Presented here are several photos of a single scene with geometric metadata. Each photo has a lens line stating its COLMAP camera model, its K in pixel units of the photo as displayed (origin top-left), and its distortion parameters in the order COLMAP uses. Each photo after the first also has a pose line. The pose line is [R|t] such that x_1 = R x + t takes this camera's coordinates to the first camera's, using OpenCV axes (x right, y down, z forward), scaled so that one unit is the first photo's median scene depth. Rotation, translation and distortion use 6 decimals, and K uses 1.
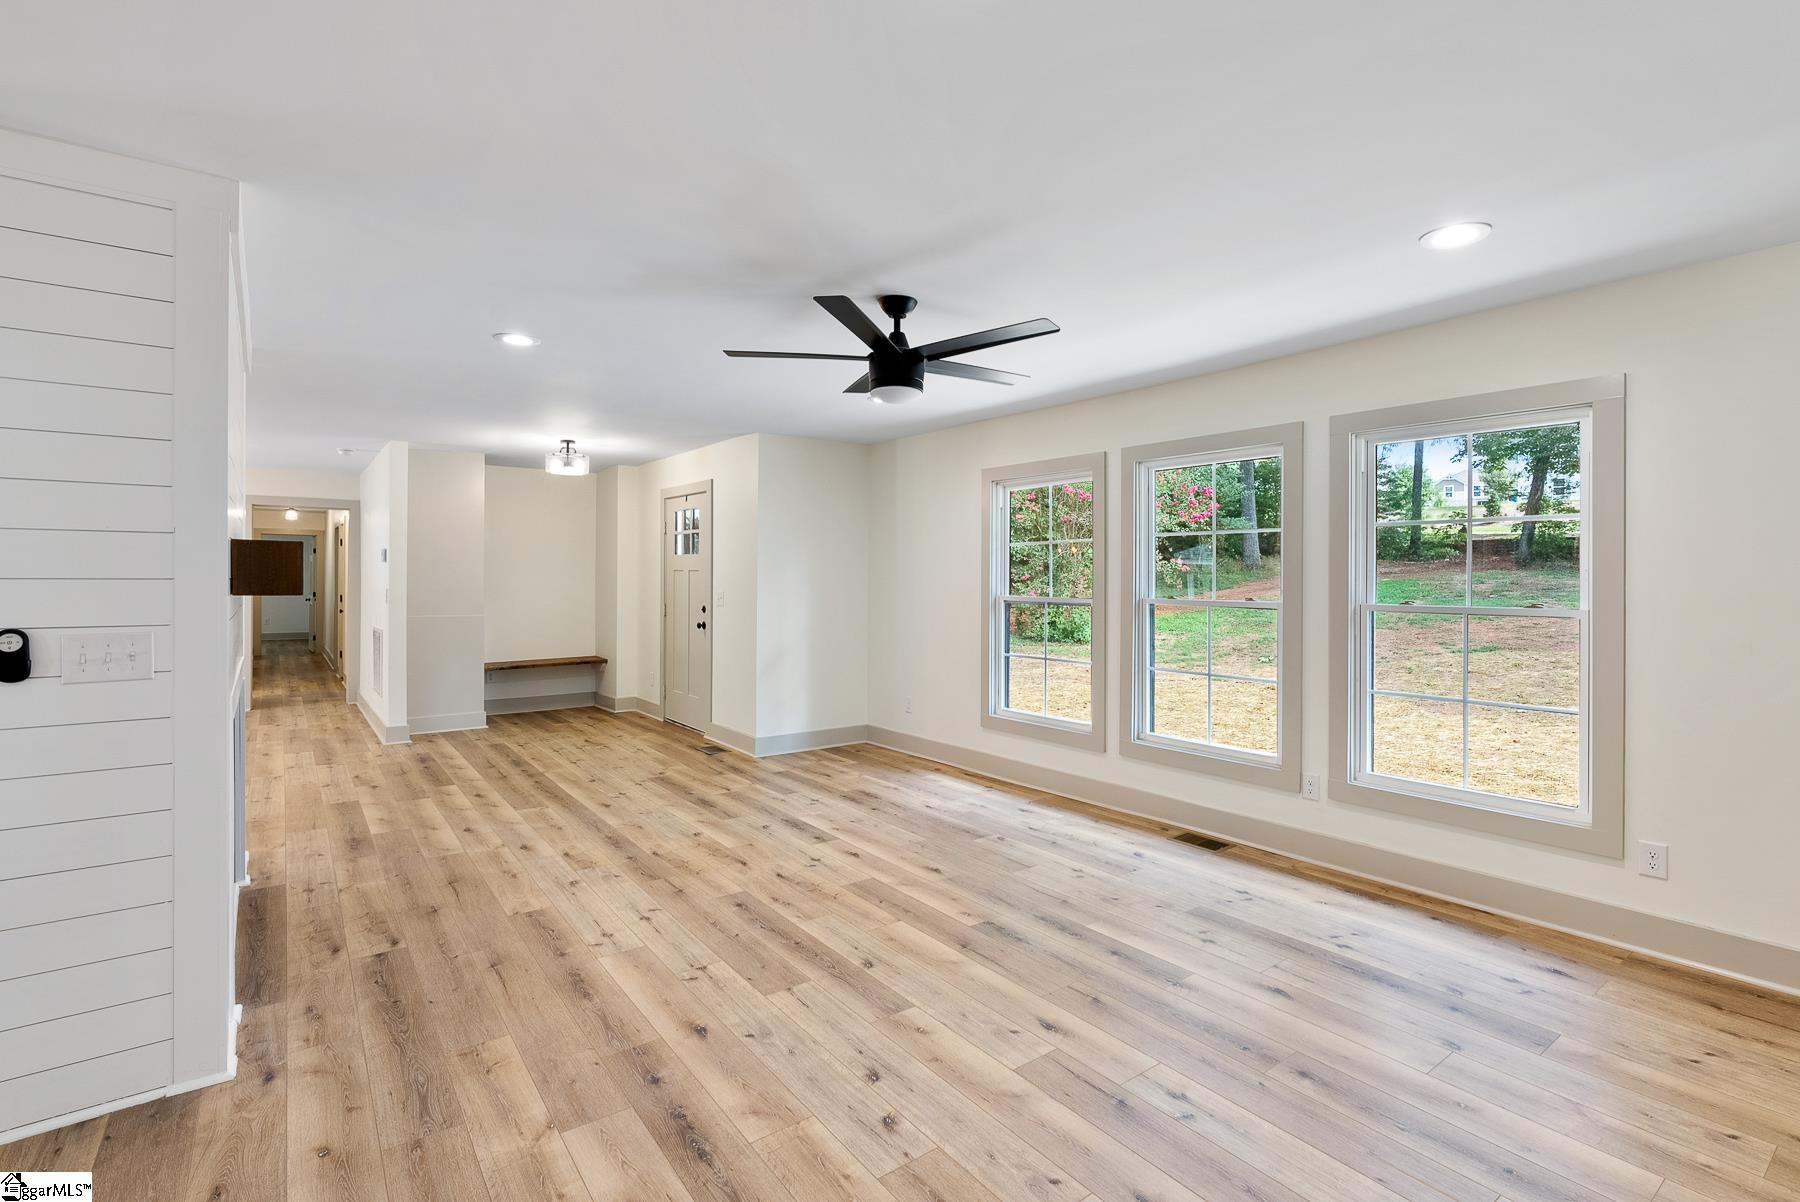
lens RADIAL K [[831.1, 0, 898.5], [0, 831.1, 595.1], [0, 0, 1]] dist [-0.006319, 0.000876]
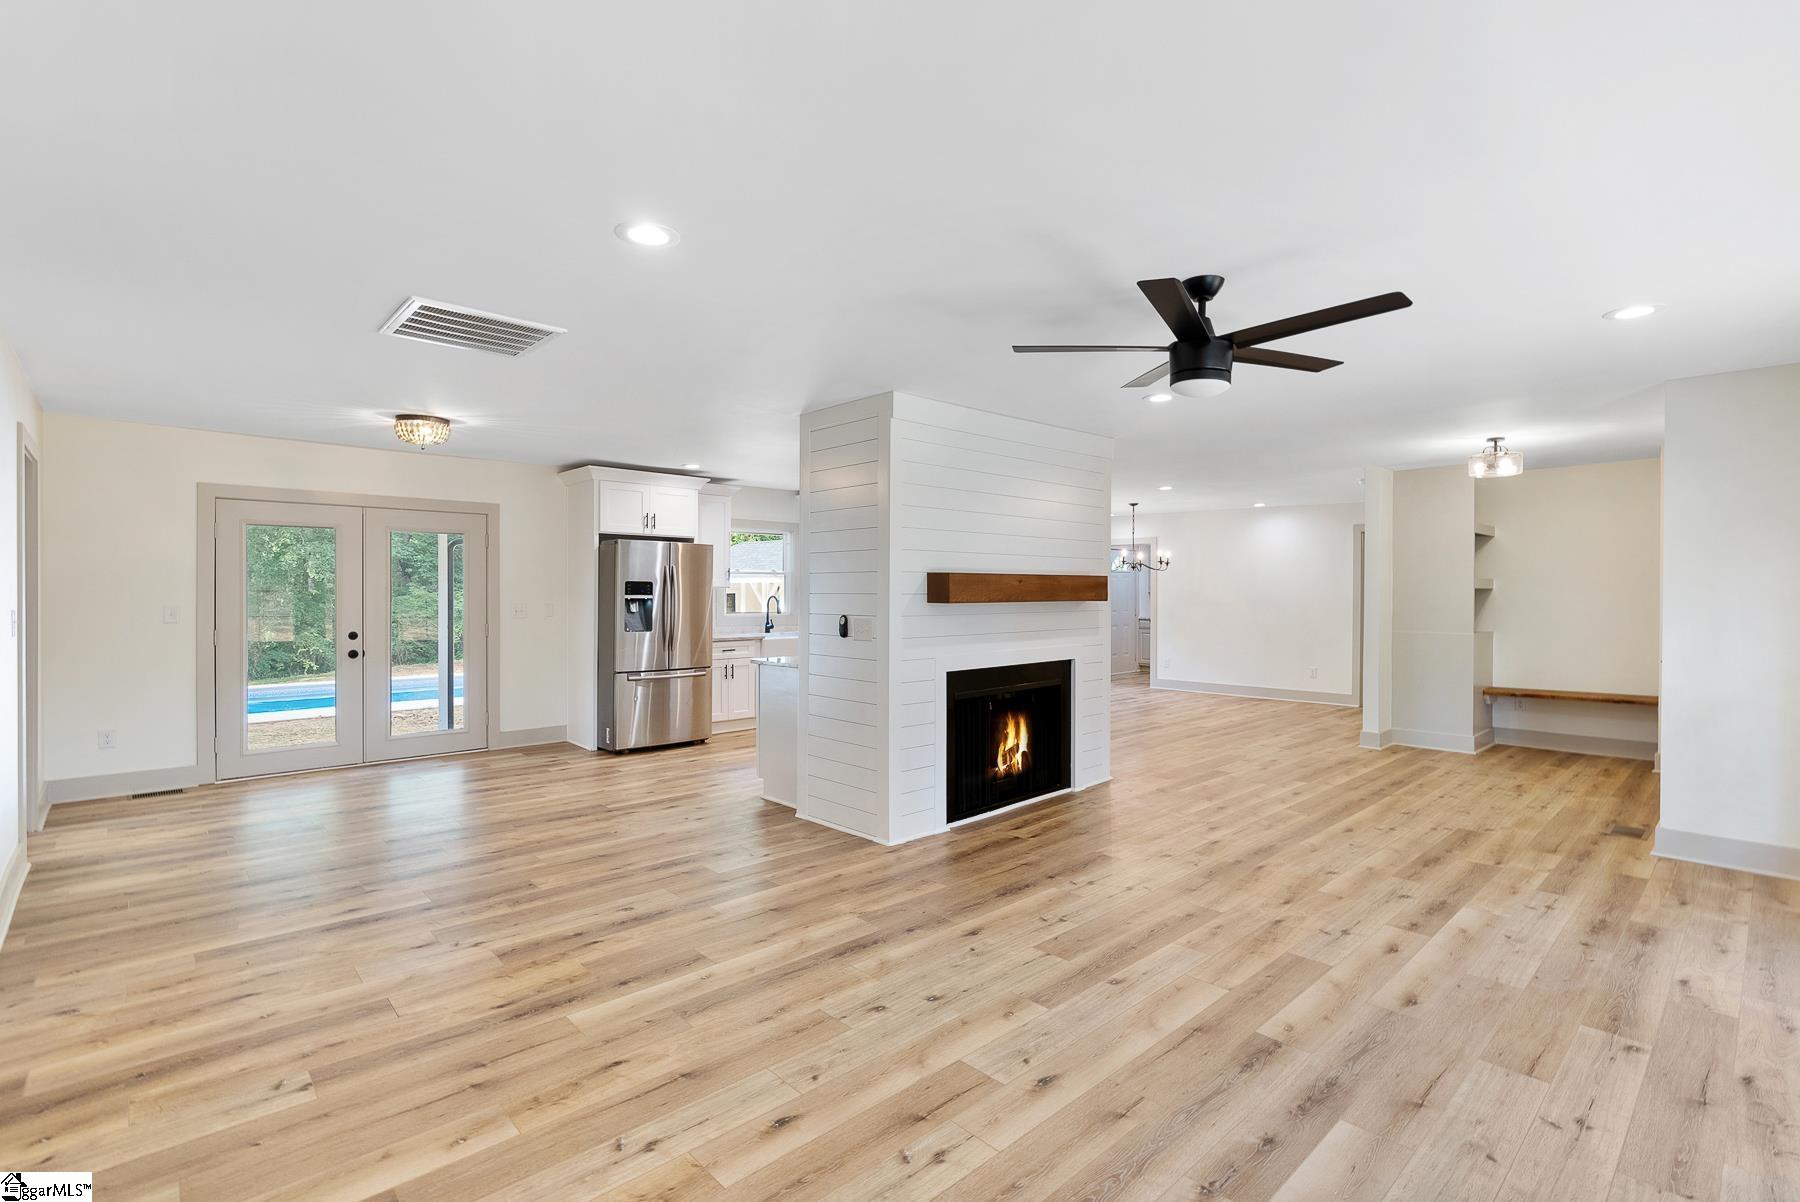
lens RADIAL K [[831.1, 0, 900.8], [0, 831.1, 596.0], [0, 0, 1]] dist [-0.006319, 0.000876]
pose [[0.107609, 0.001132, -0.994193, 0.854390], [-0.019925, 0.999801, -0.001018, -0.011435], [0.993994, 0.019919, 0.107610, 0.579315]]
